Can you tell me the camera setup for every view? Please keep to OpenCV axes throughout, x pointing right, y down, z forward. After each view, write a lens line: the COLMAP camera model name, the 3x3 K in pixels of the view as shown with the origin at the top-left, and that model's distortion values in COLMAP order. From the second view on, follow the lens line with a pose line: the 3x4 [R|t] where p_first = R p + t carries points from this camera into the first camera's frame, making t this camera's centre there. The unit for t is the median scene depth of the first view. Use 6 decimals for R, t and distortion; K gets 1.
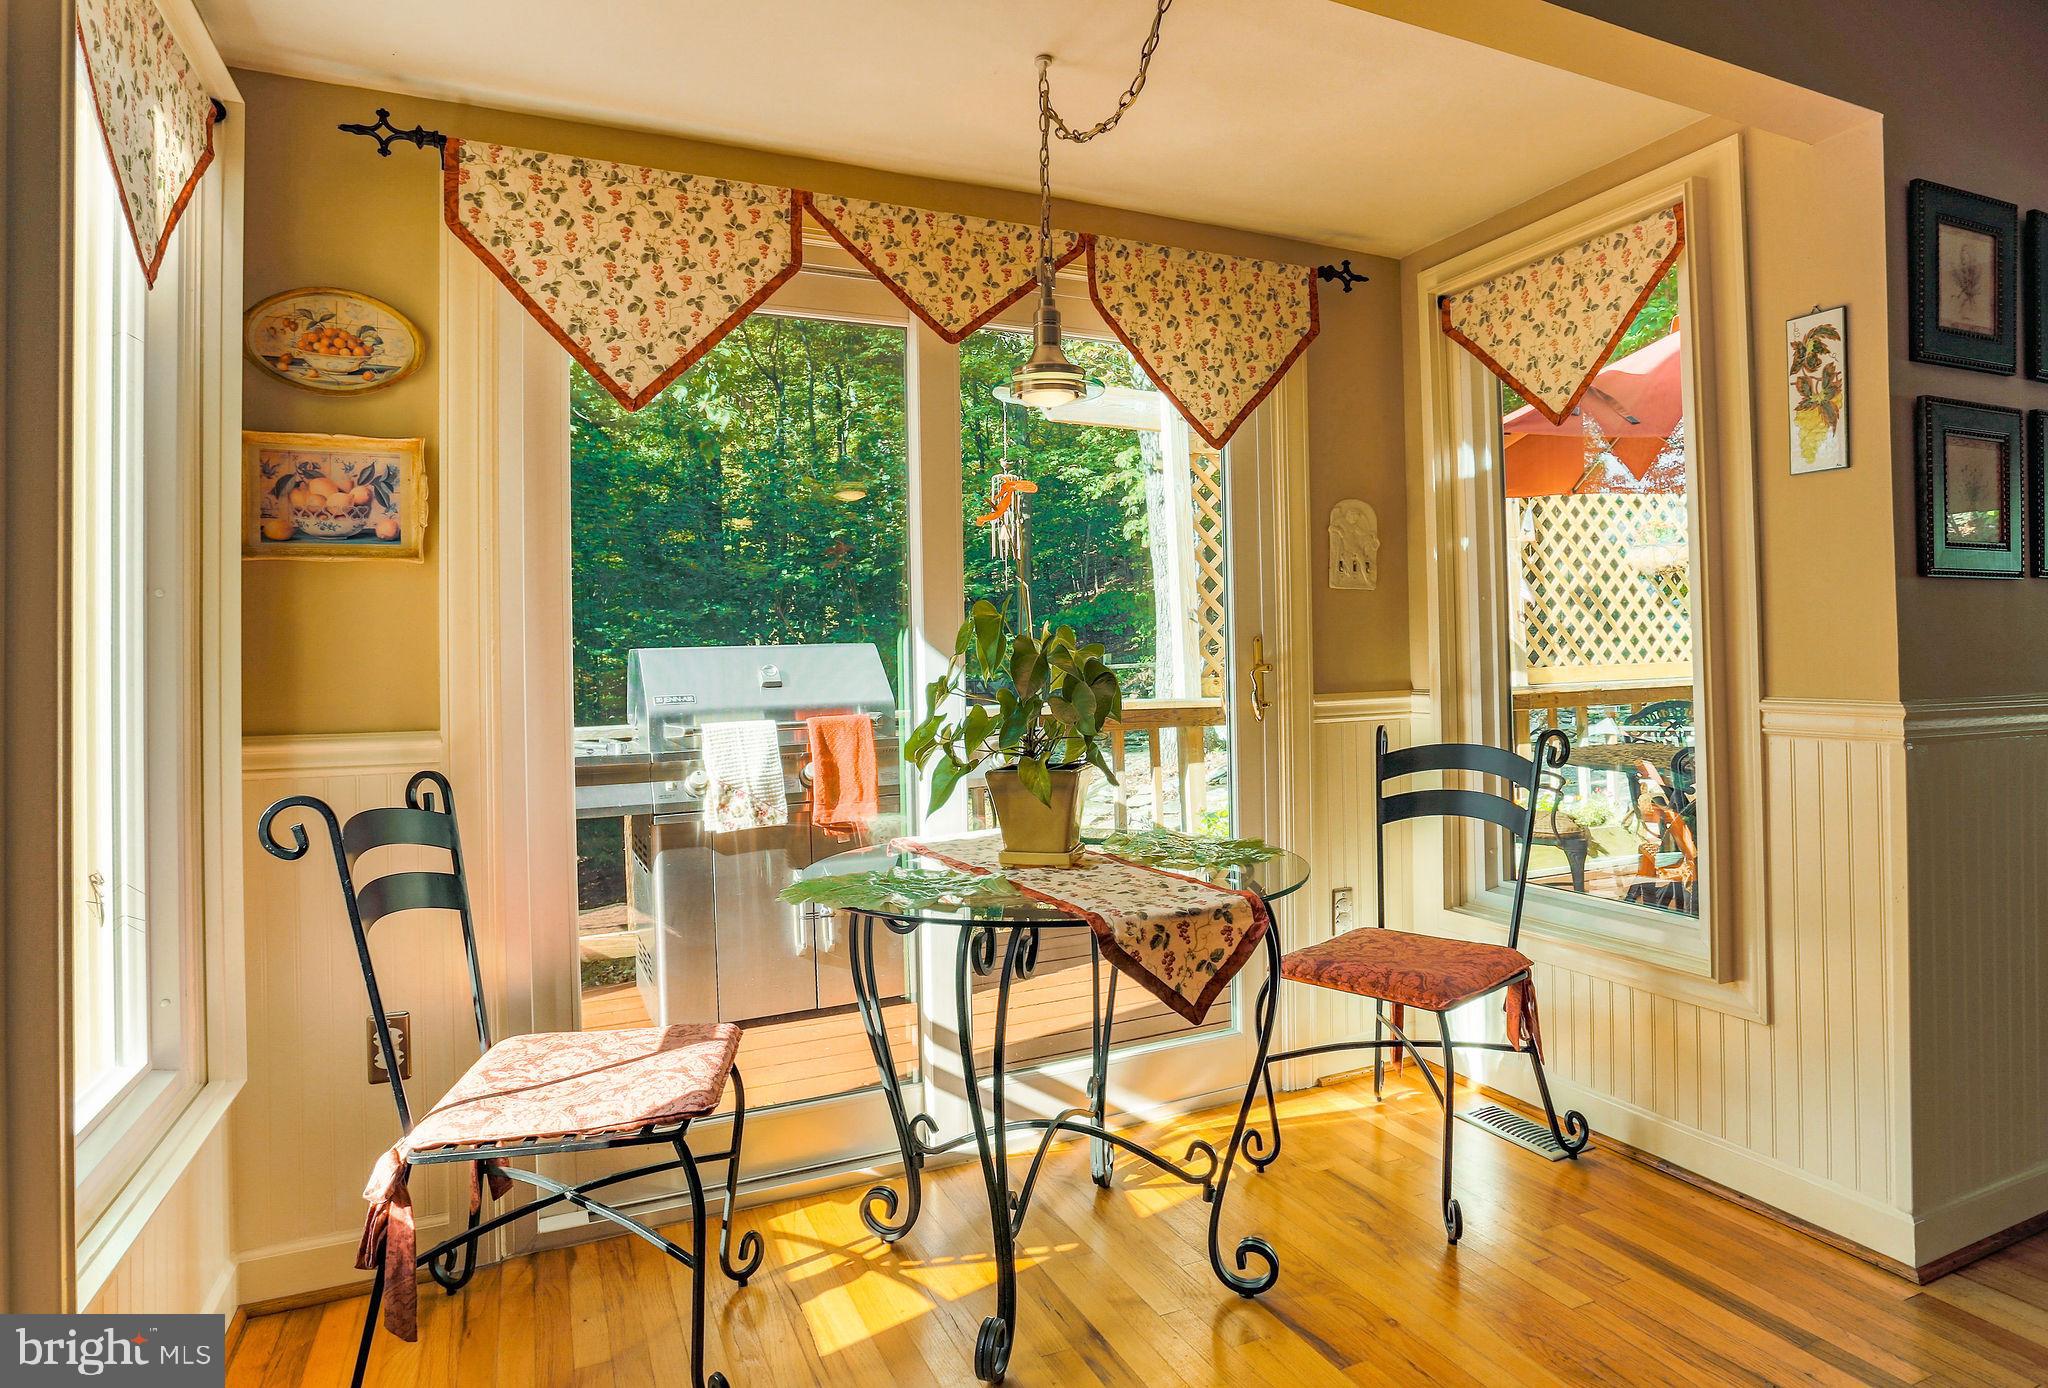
lens RADIAL K [[1090.7, 0, 975.6], [0, 1090.7, 636.8], [0, 0, 1]] dist [-0.035926, 0.014719]
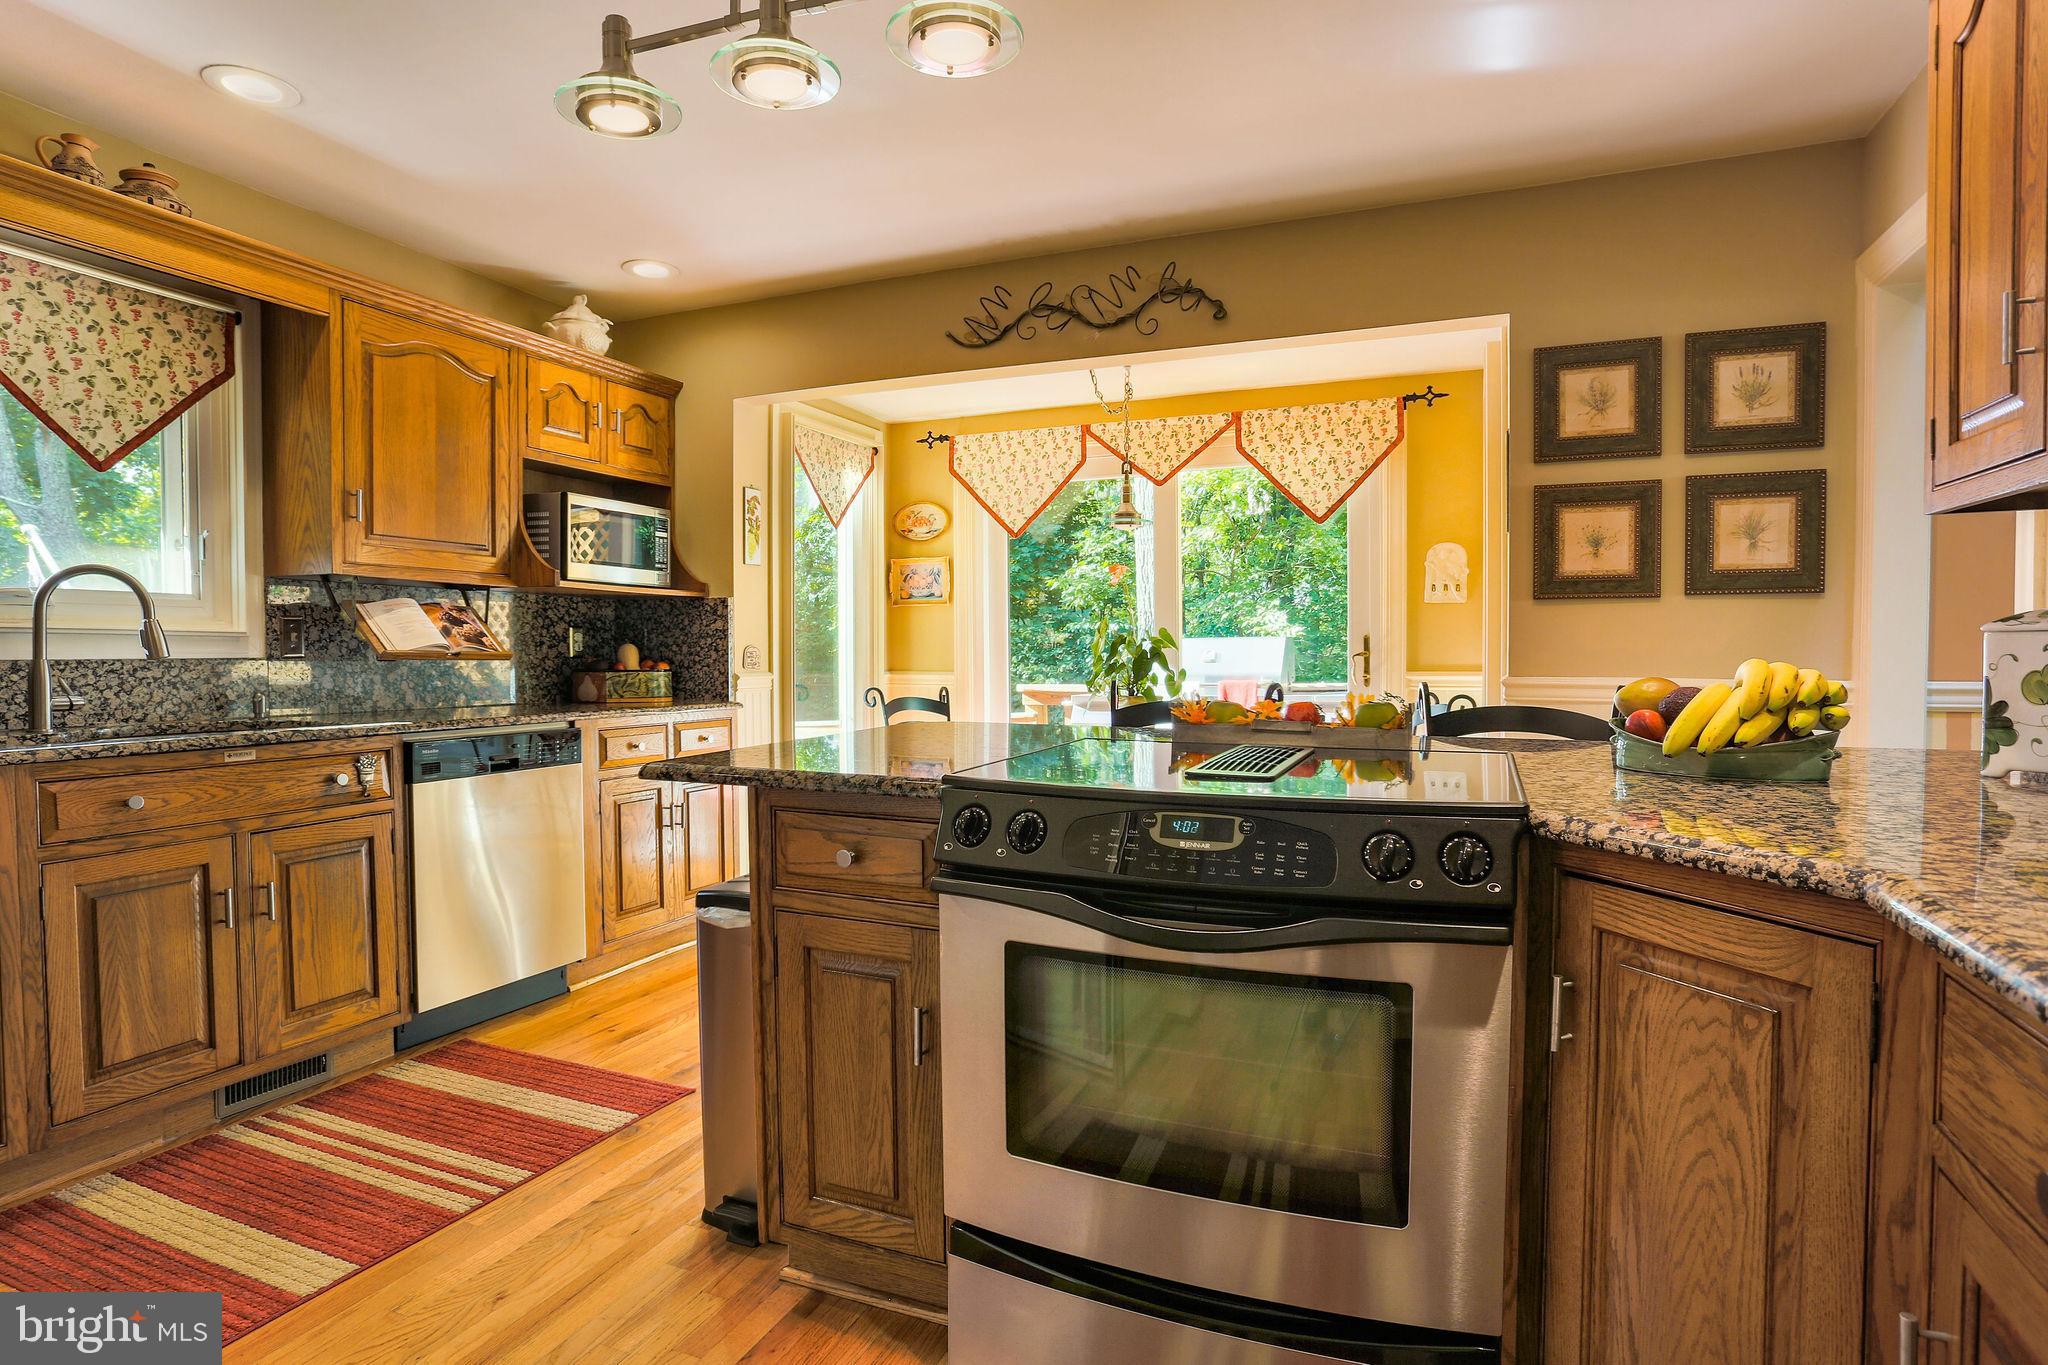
lens RADIAL K [[1090.7, 0, 1027.0], [0, 1090.7, 683.3], [0, 0, 1]] dist [-0.035926, 0.014719]
pose [[0.699336, 0.031374, -0.714104, 1.308722], [0.000862, 0.998999, 0.044735, -0.000797], [0.714793, -0.031900, 0.698609, -0.595006]]
